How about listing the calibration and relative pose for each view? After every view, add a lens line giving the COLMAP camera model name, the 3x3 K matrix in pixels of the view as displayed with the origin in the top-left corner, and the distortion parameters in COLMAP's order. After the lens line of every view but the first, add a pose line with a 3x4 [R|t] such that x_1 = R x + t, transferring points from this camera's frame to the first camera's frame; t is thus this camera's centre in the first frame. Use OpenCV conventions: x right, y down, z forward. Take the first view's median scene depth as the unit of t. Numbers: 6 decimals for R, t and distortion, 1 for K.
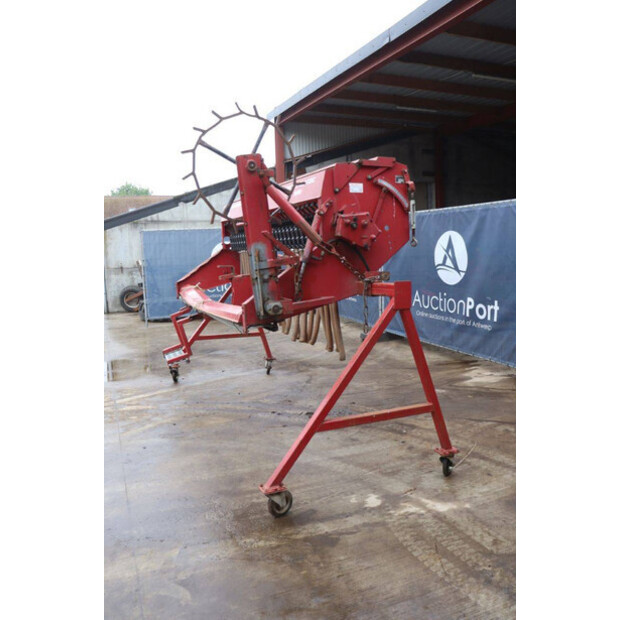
lens RADIAL K [[515.6, 0, 310.0], [0, 515.6, 310.0], [0, 0, 1]] dist [-0.119839, 0.006764]
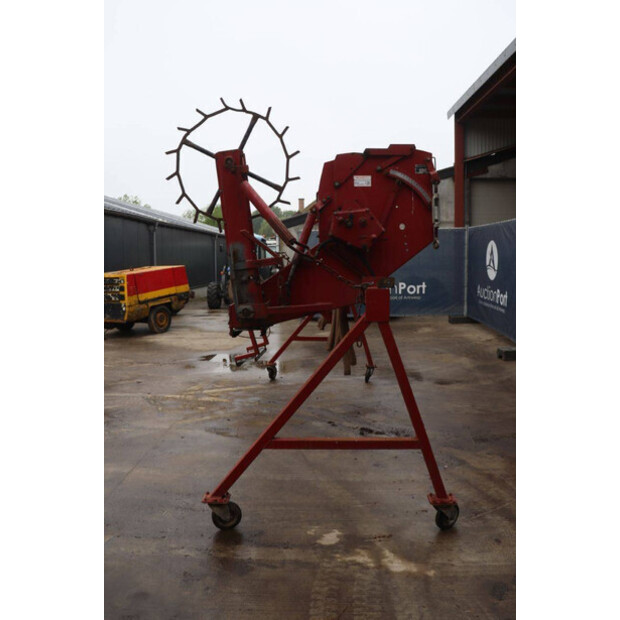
lens RADIAL K [[515.3, 0, 310.0], [0, 515.3, 310.0], [0, 0, 1]] dist [-0.138546, 0.088945]
pose [[0.910890, 0.061644, -0.408020, 0.382963], [-0.063583, 0.997938, 0.008823, -0.019573], [0.407722, 0.017906, 0.912931, 0.167338]]
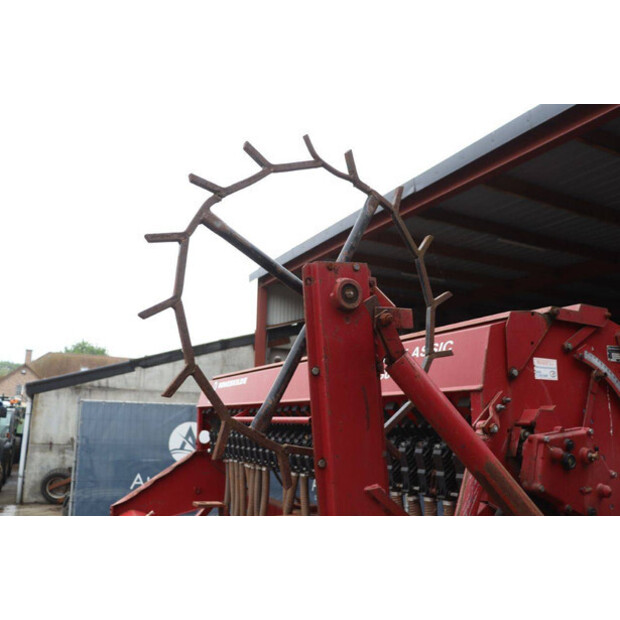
lens RADIAL K [[540.5, 0, 322.9], [0, 540.5, 308.9], [0, 0, 1]] dist [-0.127488, 0.122261]
pose [[0.994869, 0.061677, 0.080201, -0.140932], [-0.032406, 0.945193, -0.324900, -0.134655], [-0.095844, 0.320634, 0.942342, 0.578085]]
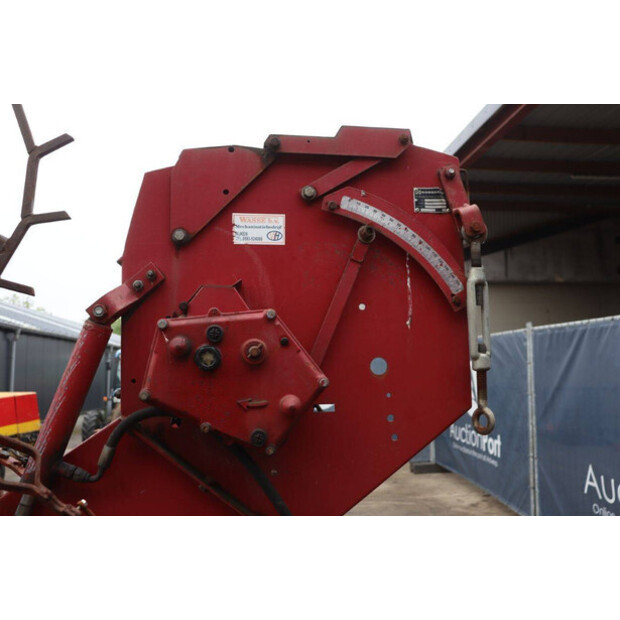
lens RADIAL K [[588.9, 0, 310.0], [0, 588.9, 310.0], [0, 0, 1]] dist [-0.140685, -0.002684]
pose [[0.955121, -0.007232, -0.296129, 0.218718], [-0.055923, 0.977322, -0.204241, -0.127838], [0.290891, 0.211635, 0.933056, 0.712025]]
